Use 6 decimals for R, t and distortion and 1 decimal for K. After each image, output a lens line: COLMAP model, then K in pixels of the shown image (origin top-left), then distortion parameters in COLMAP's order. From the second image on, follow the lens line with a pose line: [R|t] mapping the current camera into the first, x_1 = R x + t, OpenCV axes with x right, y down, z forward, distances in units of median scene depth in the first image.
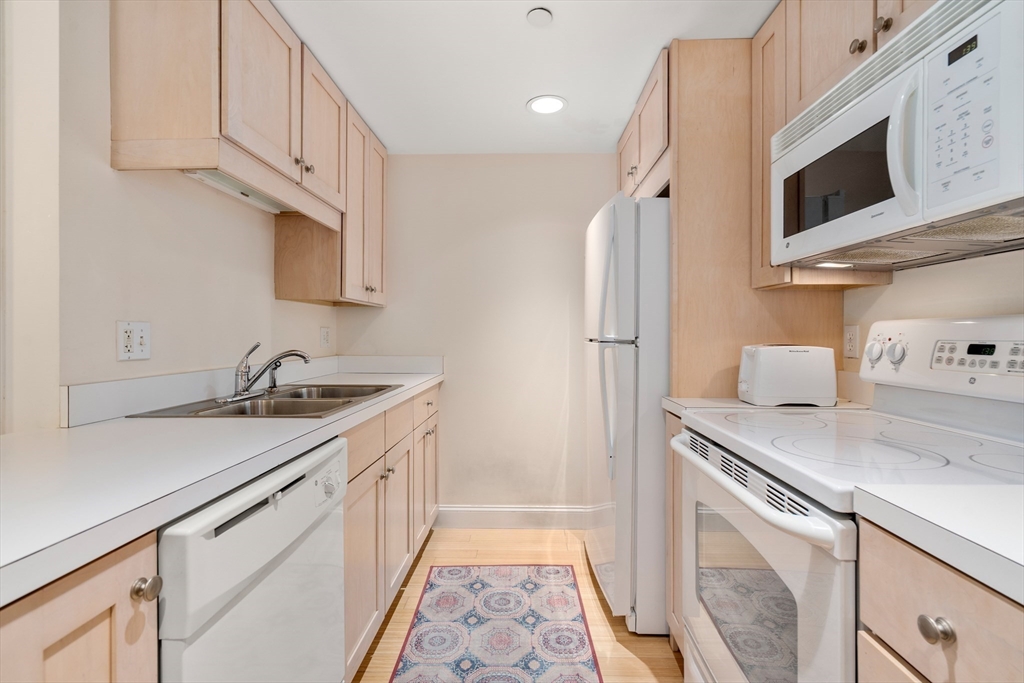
lens RADIAL K [[478.8, 0, 513.7], [0, 478.8, 337.6], [0, 0, 1]] dist [-0.001651, 0.000166]
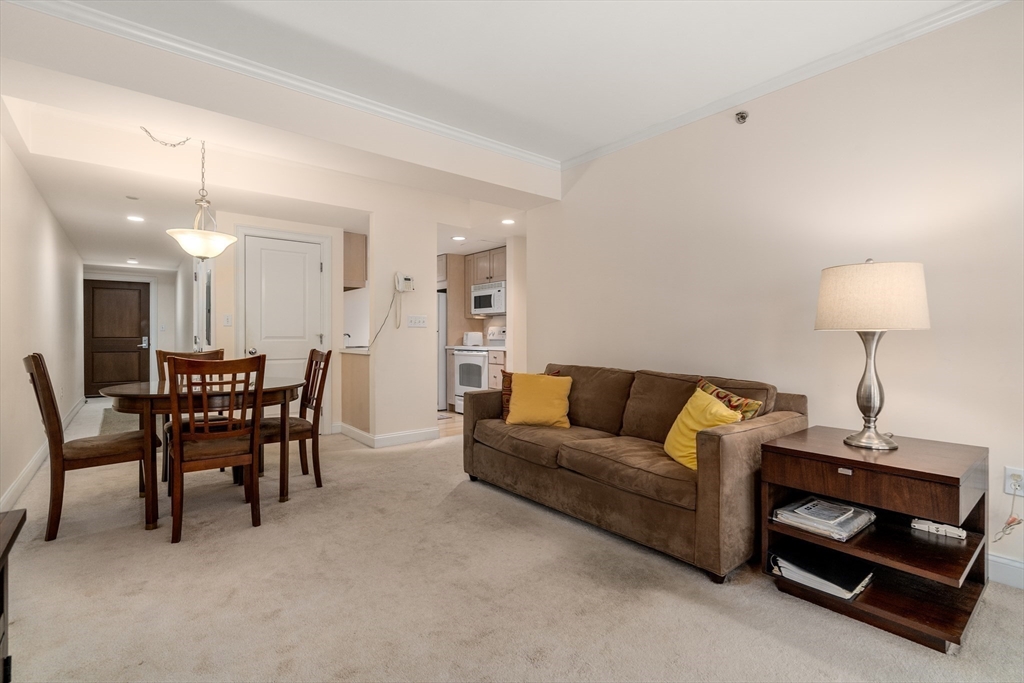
lens RADIAL K [[478.8, 0, 513.7], [0, 478.8, 337.6], [0, 0, 1]] dist [-0.001651, 0.000166]
pose [[0.761613, 0.001063, 0.648031, -2.085169], [0.000247, 0.999998, -0.001932, 0.078873], [-0.648032, 0.001631, 0.761611, -2.700613]]
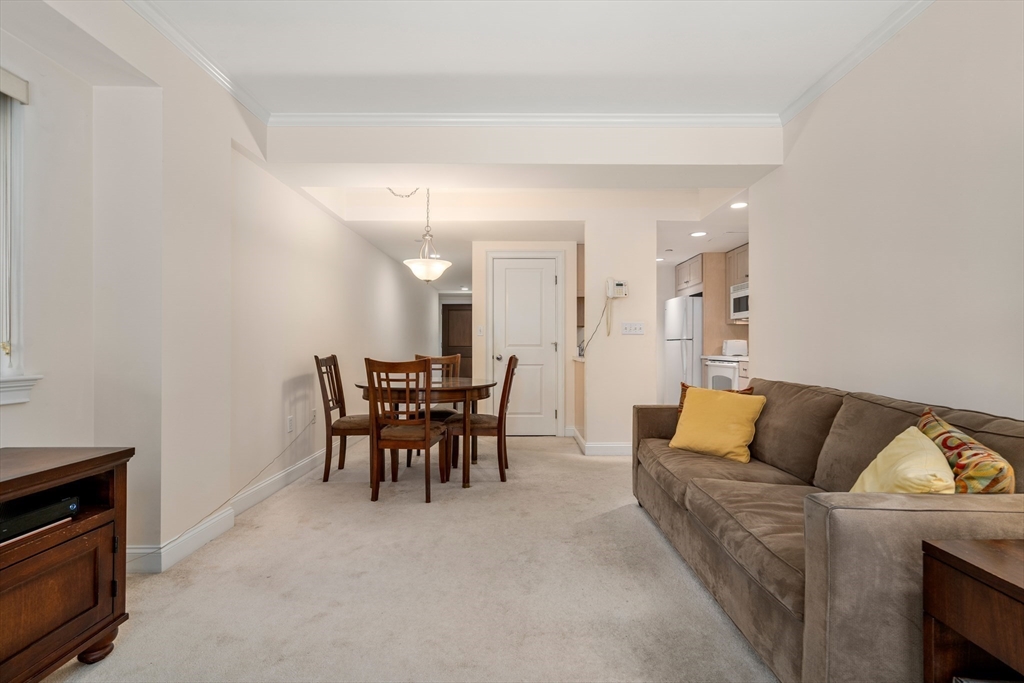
lens RADIAL K [[469.9, 0, 509.9], [0, 469.9, 347.0], [0, 0, 1]] dist [-0.002283, 0.000192]
pose [[0.999867, 0.004325, 0.015725, -1.324492], [-0.004283, 0.999987, -0.002668, 0.093409], [-0.015736, 0.002601, 0.999873, -2.809249]]
